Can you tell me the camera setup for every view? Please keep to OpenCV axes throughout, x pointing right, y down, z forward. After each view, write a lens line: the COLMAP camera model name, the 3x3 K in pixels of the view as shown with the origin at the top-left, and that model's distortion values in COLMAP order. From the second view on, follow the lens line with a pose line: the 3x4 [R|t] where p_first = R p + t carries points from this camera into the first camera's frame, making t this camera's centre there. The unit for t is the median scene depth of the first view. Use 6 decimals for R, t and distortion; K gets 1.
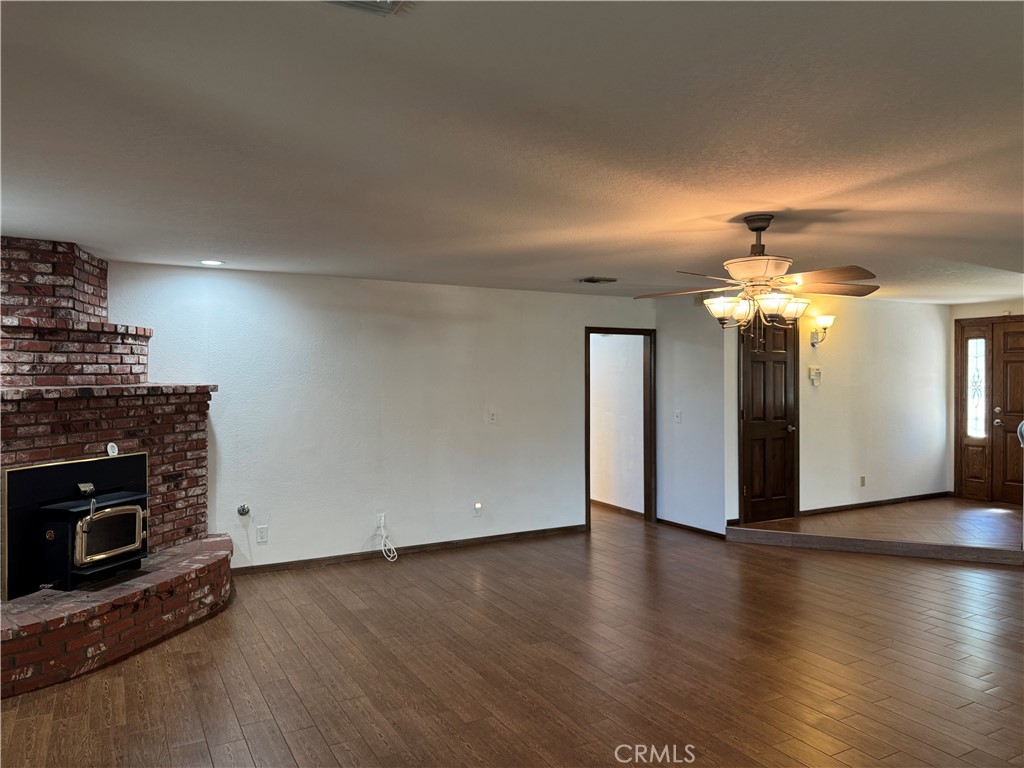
lens RADIAL K [[722.8, 0, 512.0], [0, 722.8, 384.0], [0, 0, 1]] dist [0.097801, -0.002550]
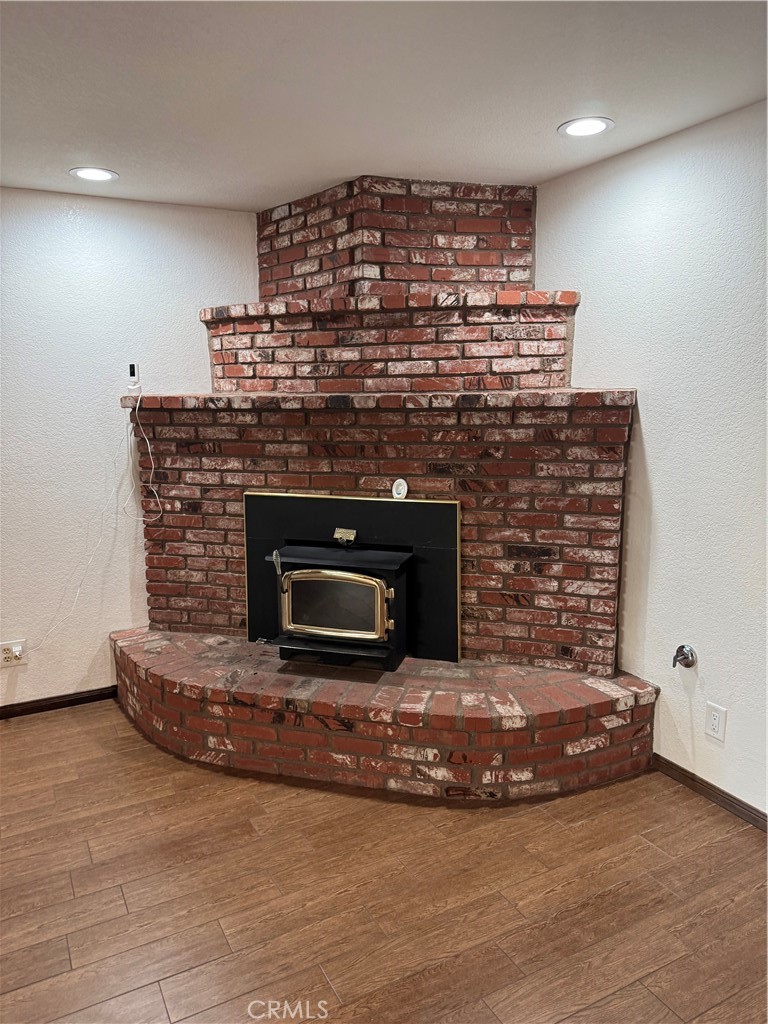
lens RADIAL K [[722.8, 0, 384.8], [0, 722.8, 518.1], [0, 0, 1]] dist [0.097801, -0.002550]
pose [[-0.009399, 0.172801, -0.984912, 0.112252], [-0.002438, 0.984948, 0.172831, 0.000499], [0.999953, 0.004026, -0.008836, 0.970903]]
